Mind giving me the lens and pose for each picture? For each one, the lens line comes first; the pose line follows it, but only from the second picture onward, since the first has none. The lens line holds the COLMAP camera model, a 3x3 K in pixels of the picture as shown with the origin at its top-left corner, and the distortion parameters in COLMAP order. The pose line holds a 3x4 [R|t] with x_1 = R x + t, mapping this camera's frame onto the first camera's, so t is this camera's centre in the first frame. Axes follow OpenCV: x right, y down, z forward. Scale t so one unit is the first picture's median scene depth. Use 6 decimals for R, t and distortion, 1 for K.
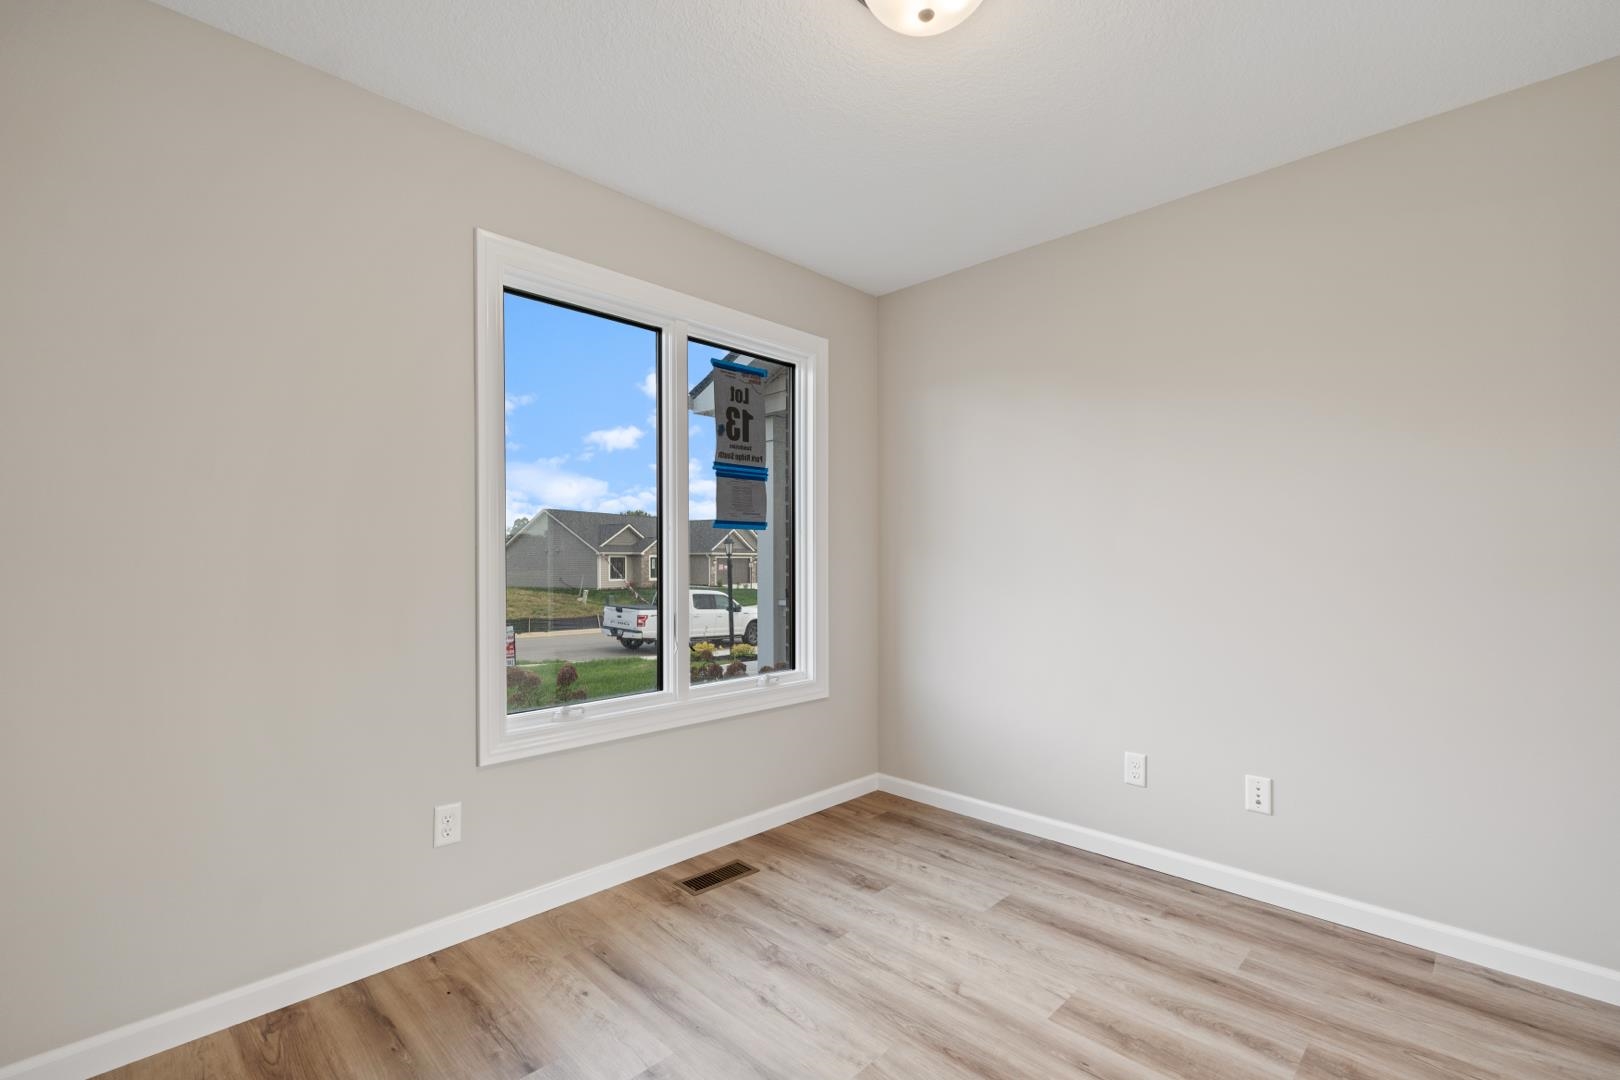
lens RADIAL K [[713.2, 0, 806.2], [0, 713.2, 552.5], [0, 0, 1]] dist [0.001018, -0.000308]
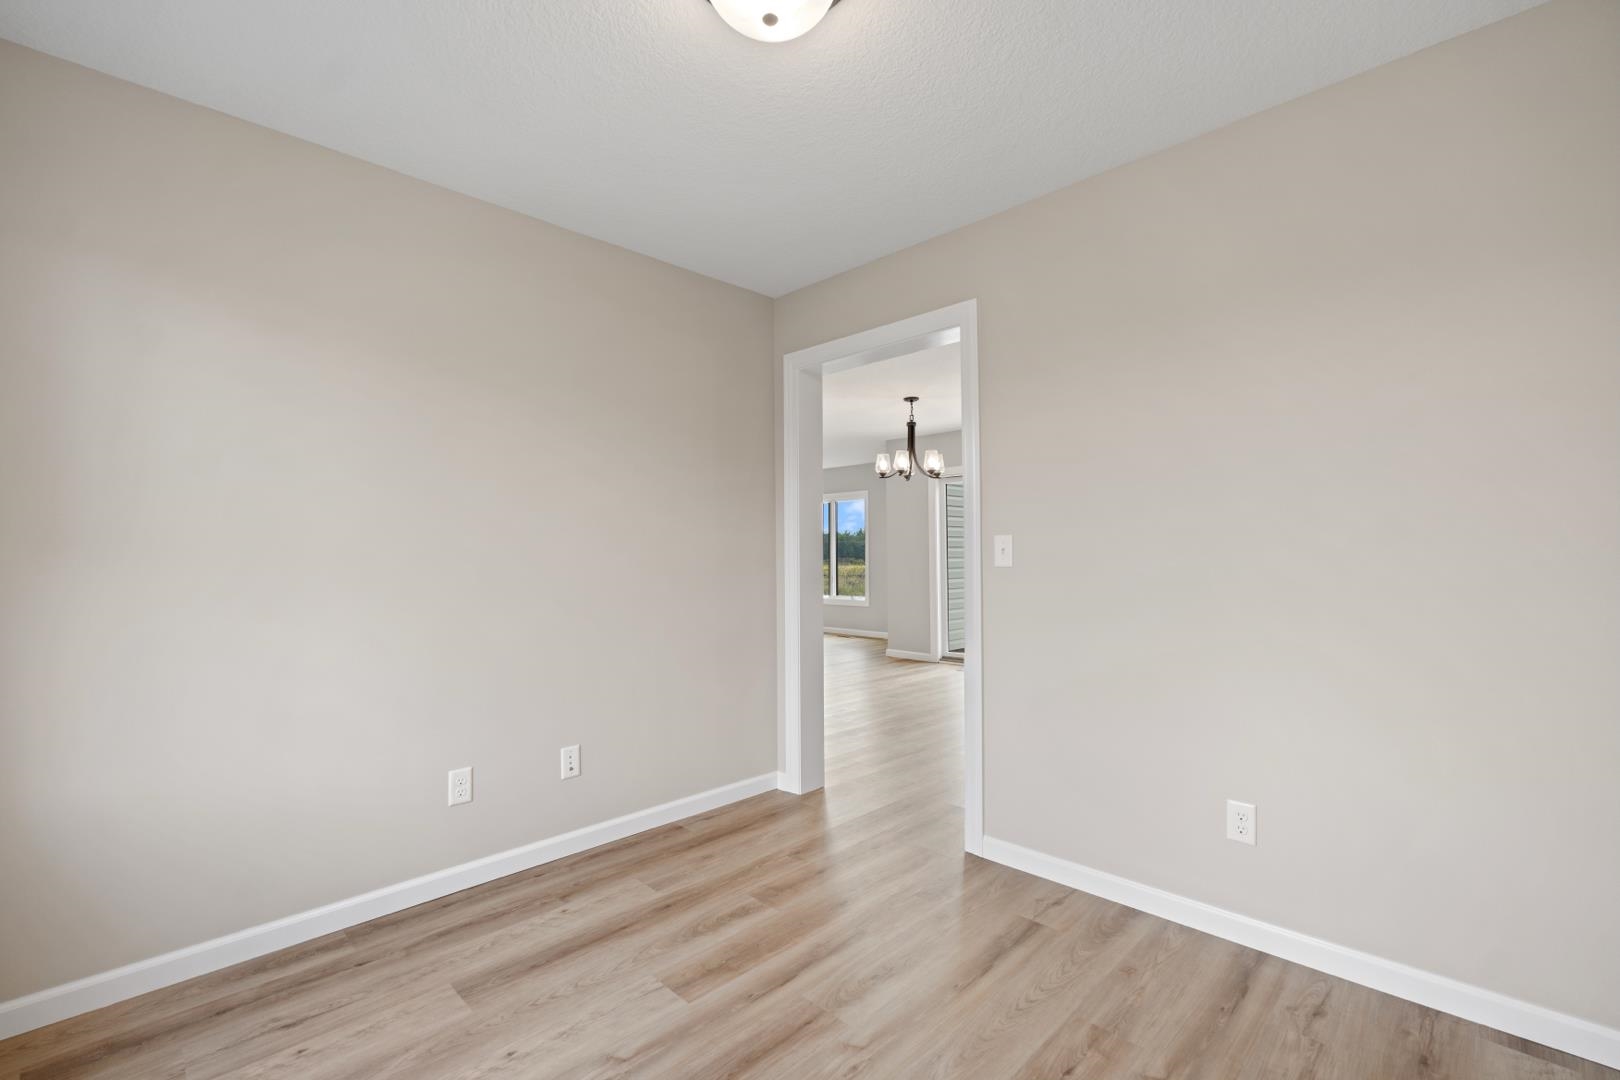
lens RADIAL K [[713.2, 0, 800.5], [0, 713.2, 530.7], [0, 0, 1]] dist [0.001018, -0.000308]
pose [[0.008900, 0.033072, 0.999413, -0.555901], [0.002160, 0.999450, -0.033092, 0.002082], [-0.999958, 0.002453, 0.008824, 0.640212]]
